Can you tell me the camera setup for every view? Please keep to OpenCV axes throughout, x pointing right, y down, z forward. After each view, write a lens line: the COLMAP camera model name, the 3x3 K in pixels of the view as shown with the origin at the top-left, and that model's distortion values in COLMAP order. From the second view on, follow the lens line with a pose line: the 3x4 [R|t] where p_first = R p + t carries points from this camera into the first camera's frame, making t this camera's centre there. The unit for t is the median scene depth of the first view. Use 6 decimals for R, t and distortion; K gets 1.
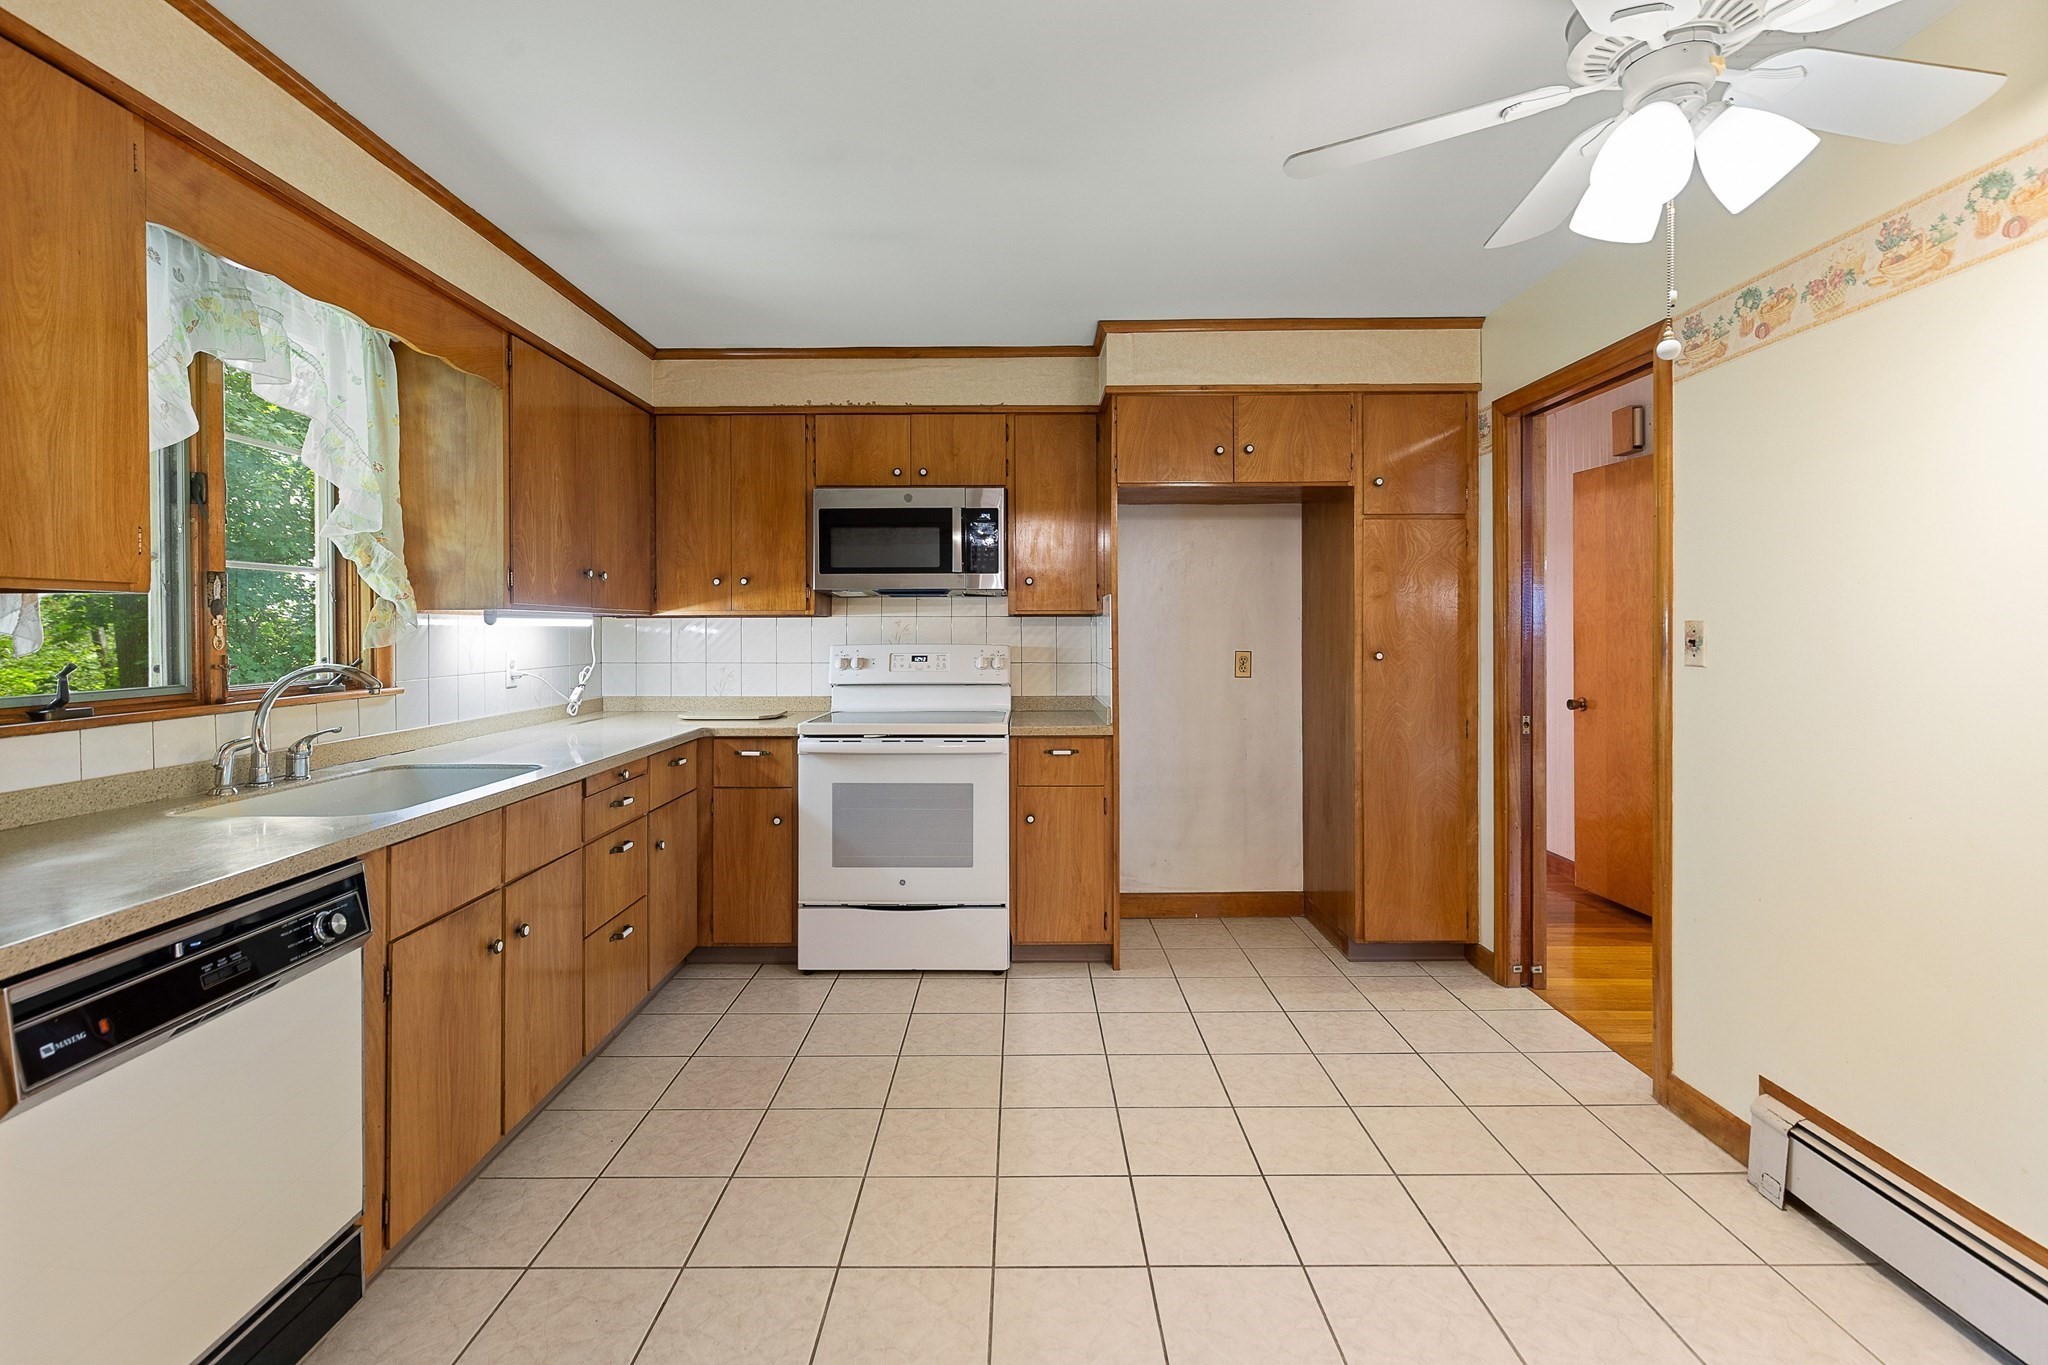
lens RADIAL K [[939.6, 0, 1033.0], [0, 939.6, 630.1], [0, 0, 1]] dist [0.014923, 0.000174]
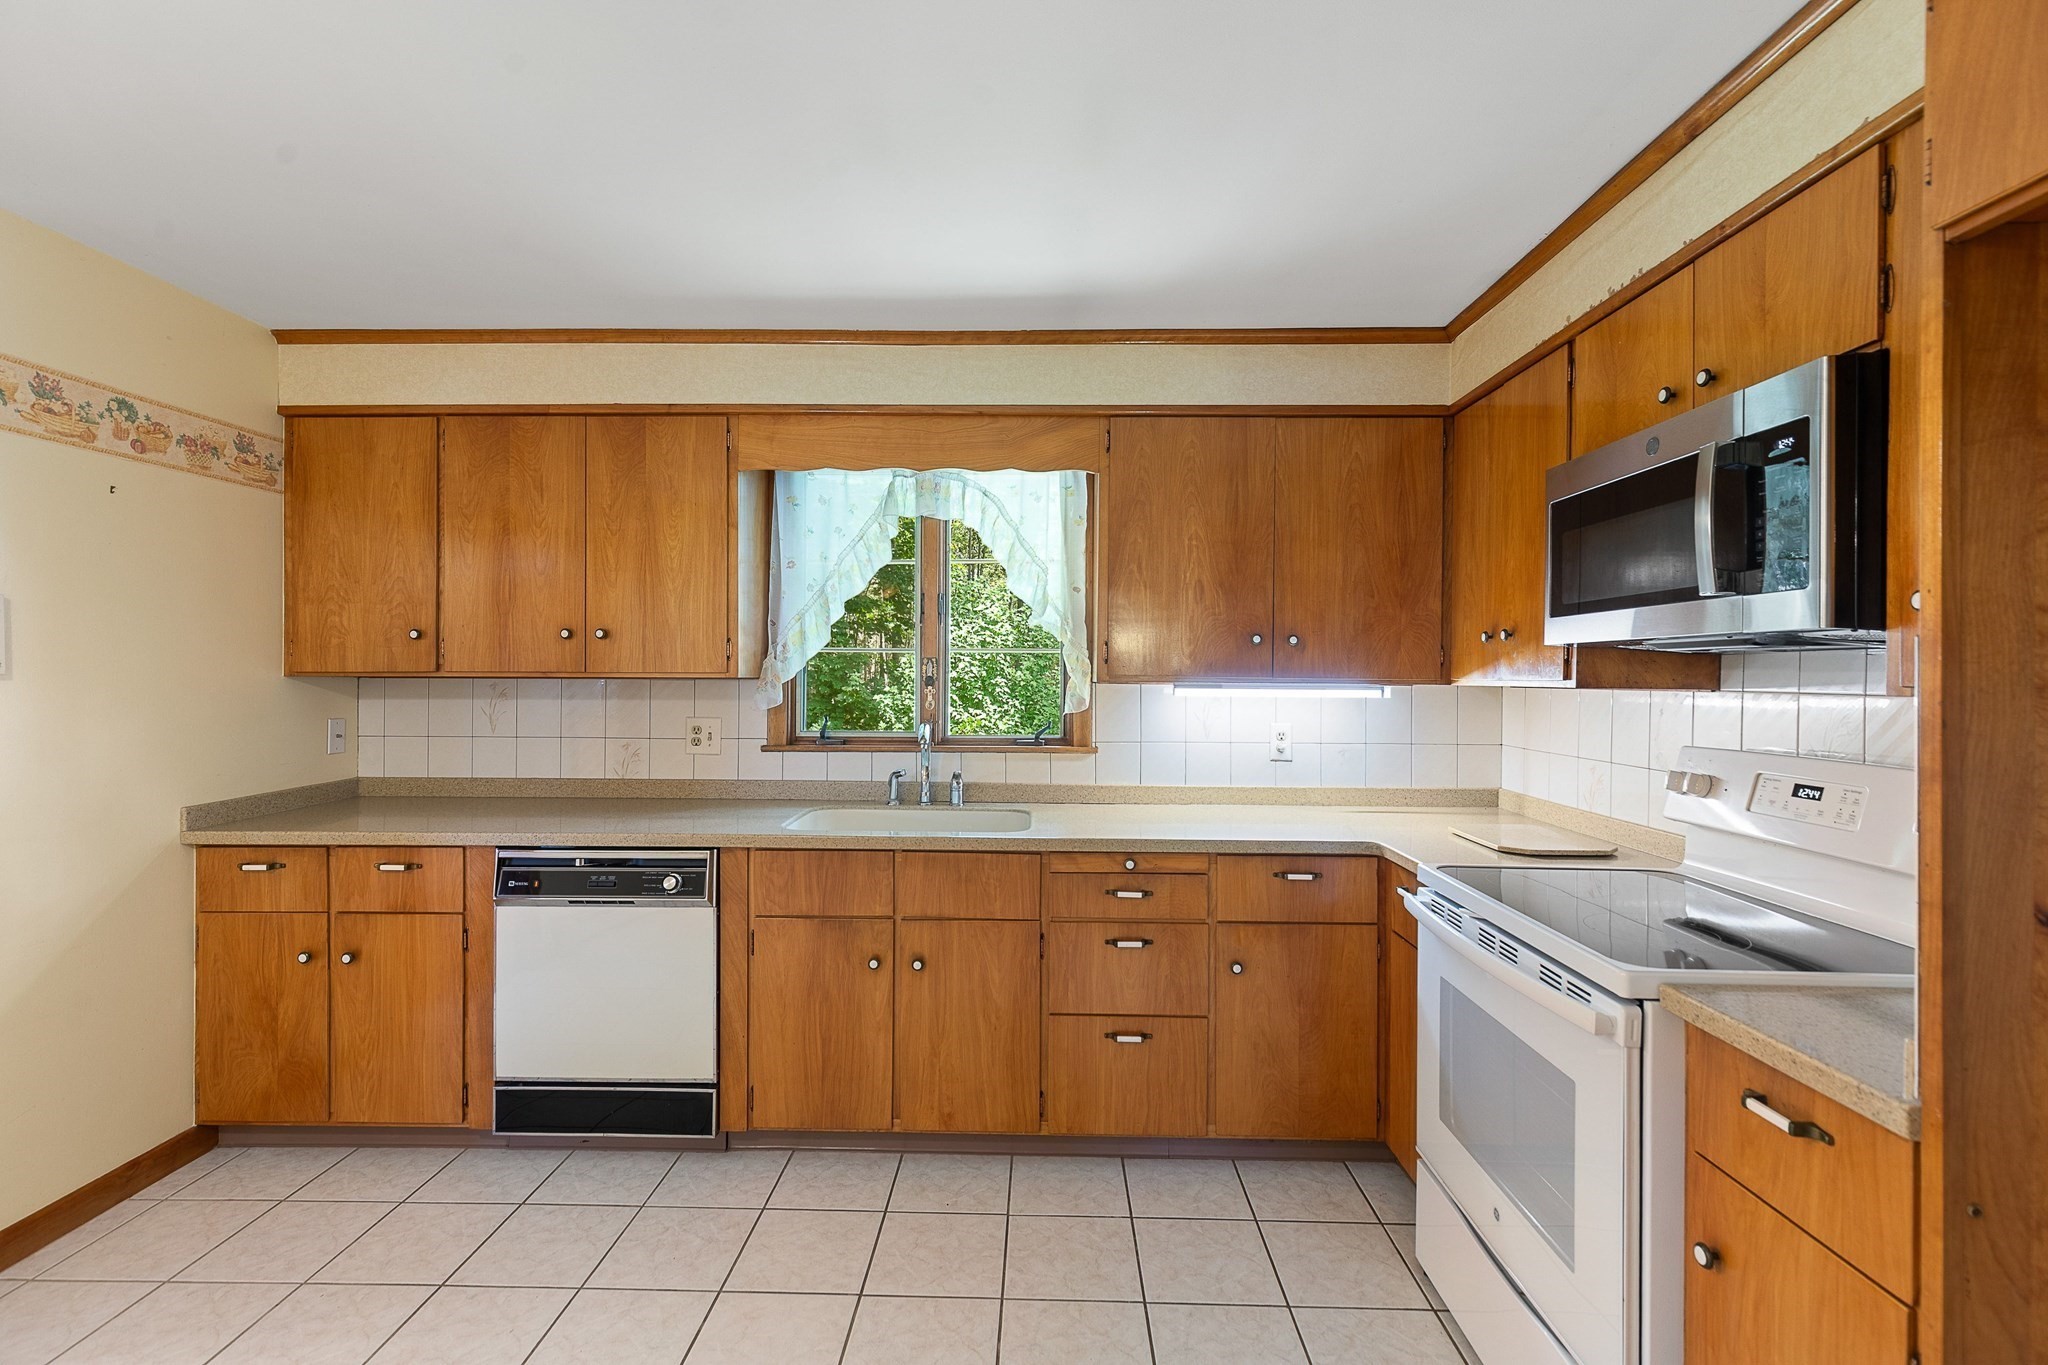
lens RADIAL K [[936.0, 0, 1024.6], [0, 936.0, 670.1], [0, 0, 1]] dist [0.006427, 0.000061]
pose [[-0.038759, 0.001056, -0.999248, 0.618125], [-0.007479, 0.999971, 0.001347, -0.044978], [0.999221, 0.007525, -0.038750, 1.219465]]
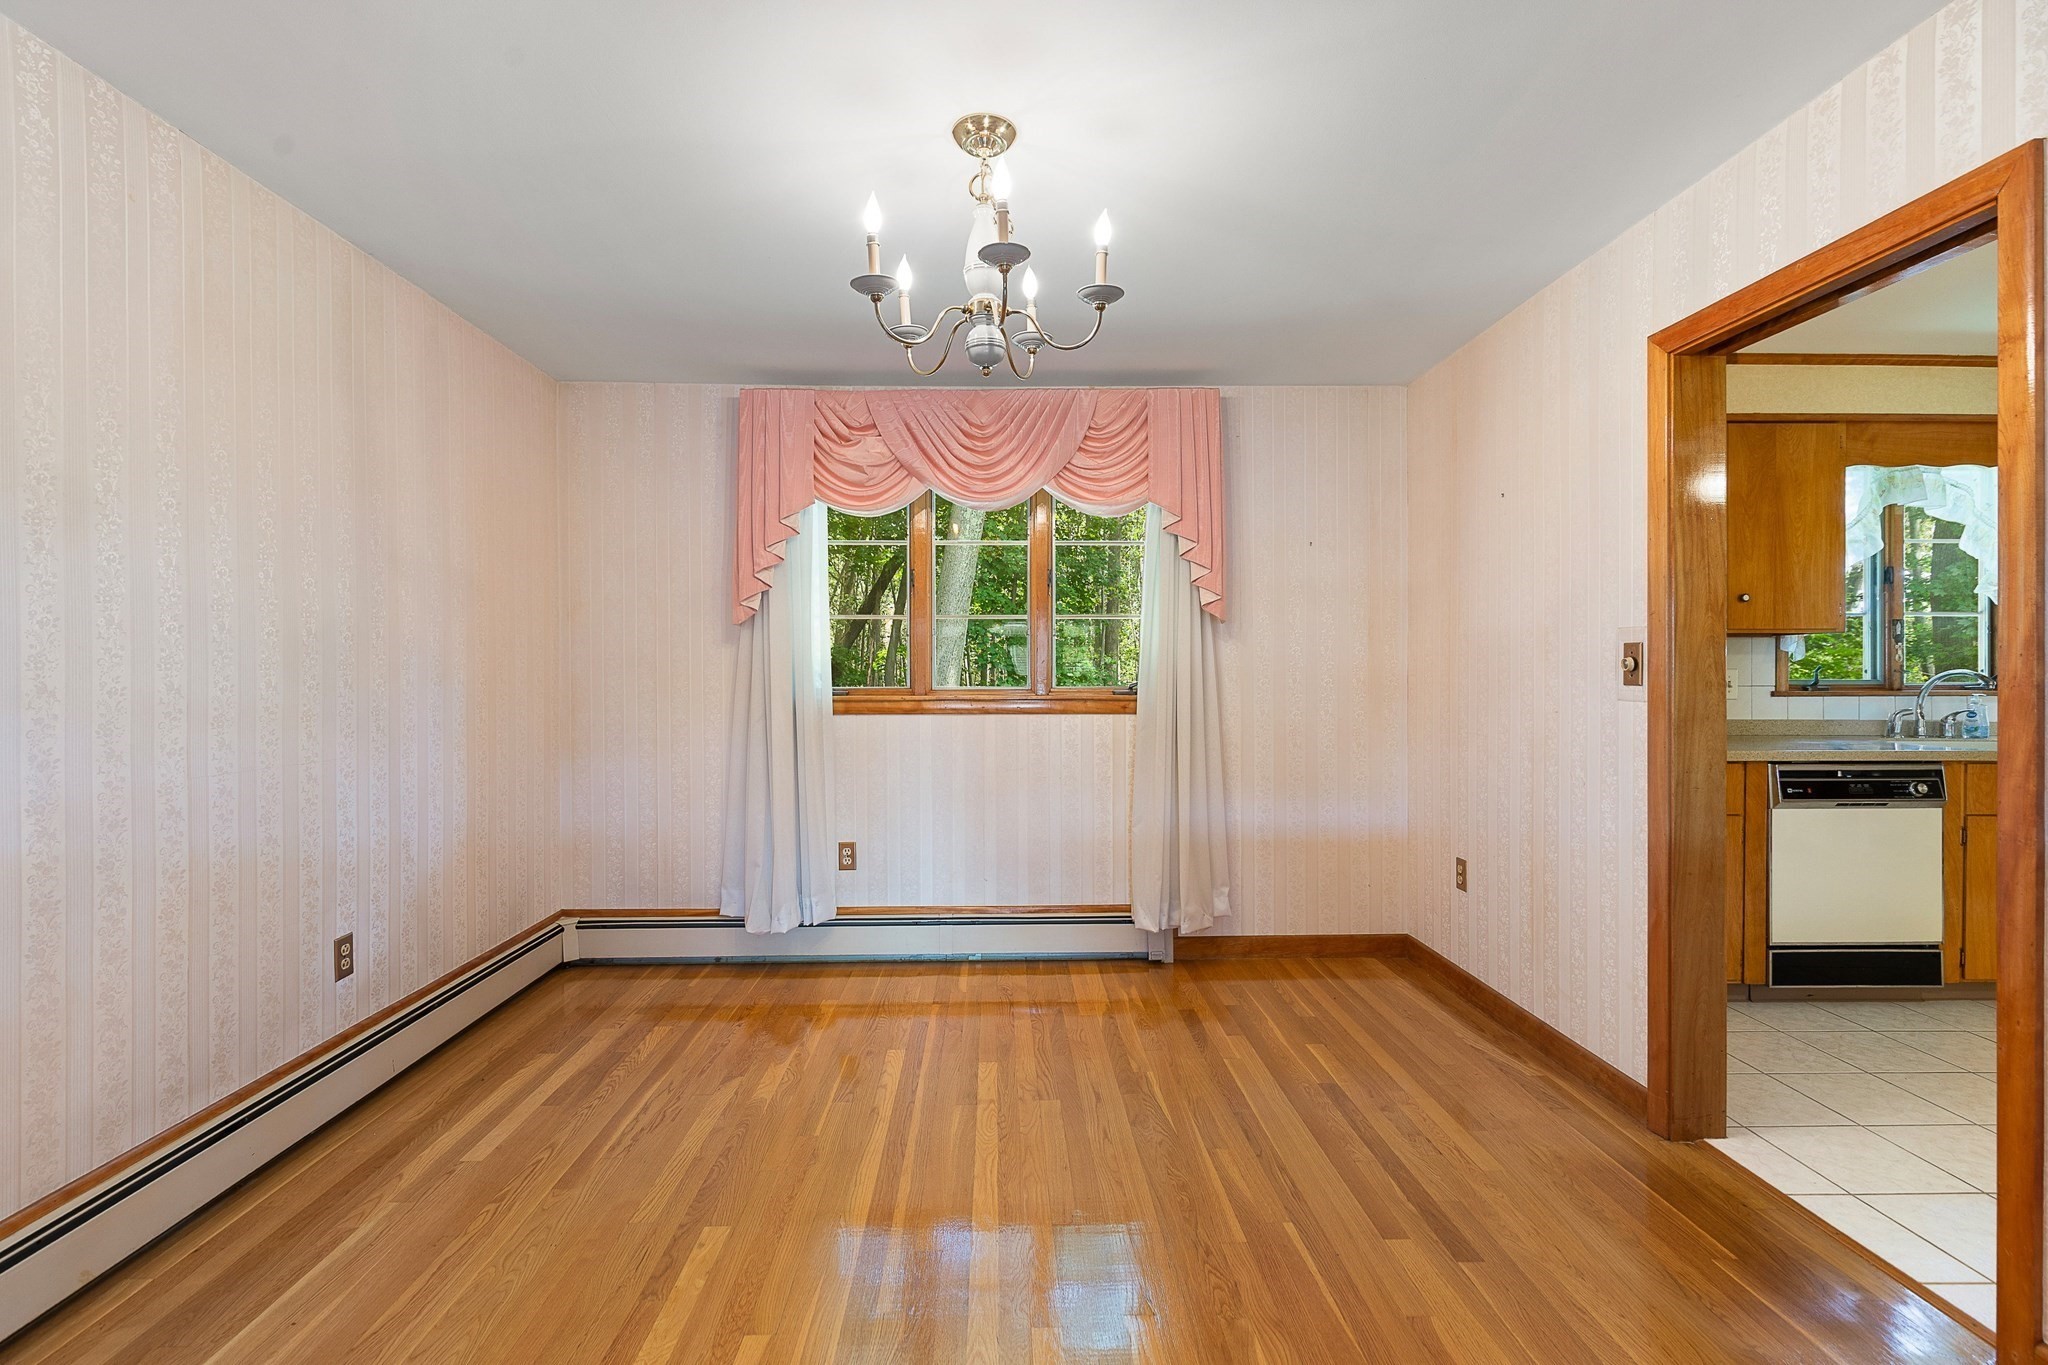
lens RADIAL K [[915.8, 0, 1018.1], [0, 915.8, 673.2], [0, 0, 1]] dist [0.012693, 0.000156]
pose [[0.008009, 0.006794, -0.999945, 0.937471], [-0.001270, 0.999976, 0.006784, 0.033403], [0.999967, 0.001215, 0.008017, -0.730415]]
